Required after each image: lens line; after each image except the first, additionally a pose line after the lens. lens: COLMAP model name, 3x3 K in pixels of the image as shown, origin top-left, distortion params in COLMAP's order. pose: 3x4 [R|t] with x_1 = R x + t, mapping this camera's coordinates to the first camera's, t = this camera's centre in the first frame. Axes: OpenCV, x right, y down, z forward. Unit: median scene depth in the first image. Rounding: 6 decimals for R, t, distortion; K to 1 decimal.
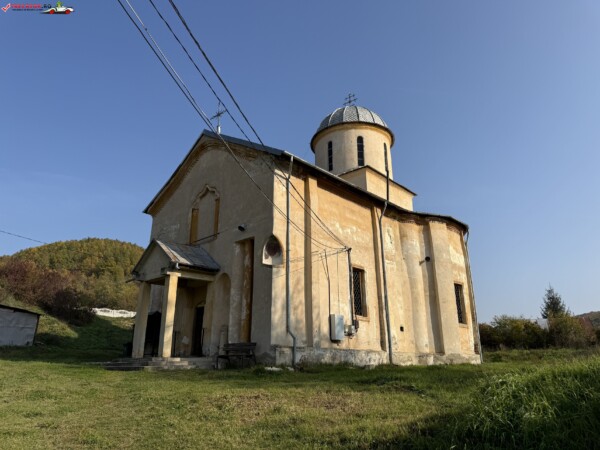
lens RADIAL K [[418.8, 0, 297.4], [0, 418.8, 226.5], [0, 0, 1]] dist [0.085884, -0.105990]
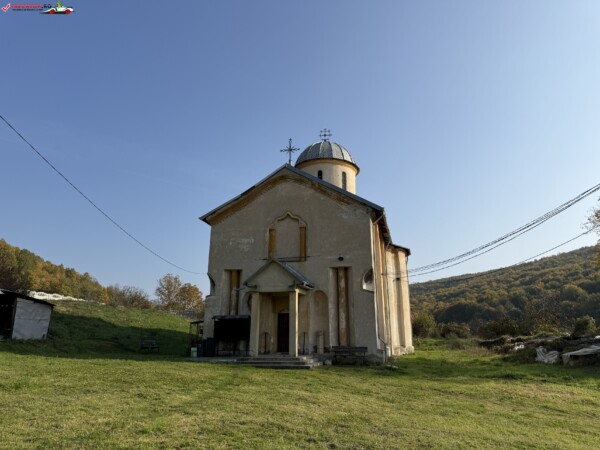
lens RADIAL K [[418.8, 0, 301.5], [0, 418.8, 225.3], [0, 0, 1]] dist [0.085884, -0.105990]
pose [[0.879492, 0.125979, 0.458937, -0.683005], [-0.151683, 0.988239, 0.019406, -0.083736], [-0.451095, -0.086681, 0.888257, -0.084292]]
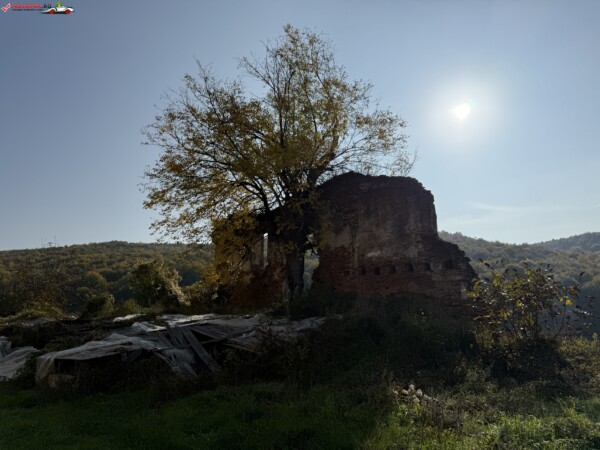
lens RADIAL K [[418.8, 0, 292.8], [0, 418.8, 230.0], [0, 0, 1]] dist [0.085884, -0.105990]
pose [[0.072666, 0.221989, 0.972338, 0.046314], [-0.308612, 0.932073, -0.189733, 0.049907], [-0.948408, -0.286288, 0.136238, 0.302783]]
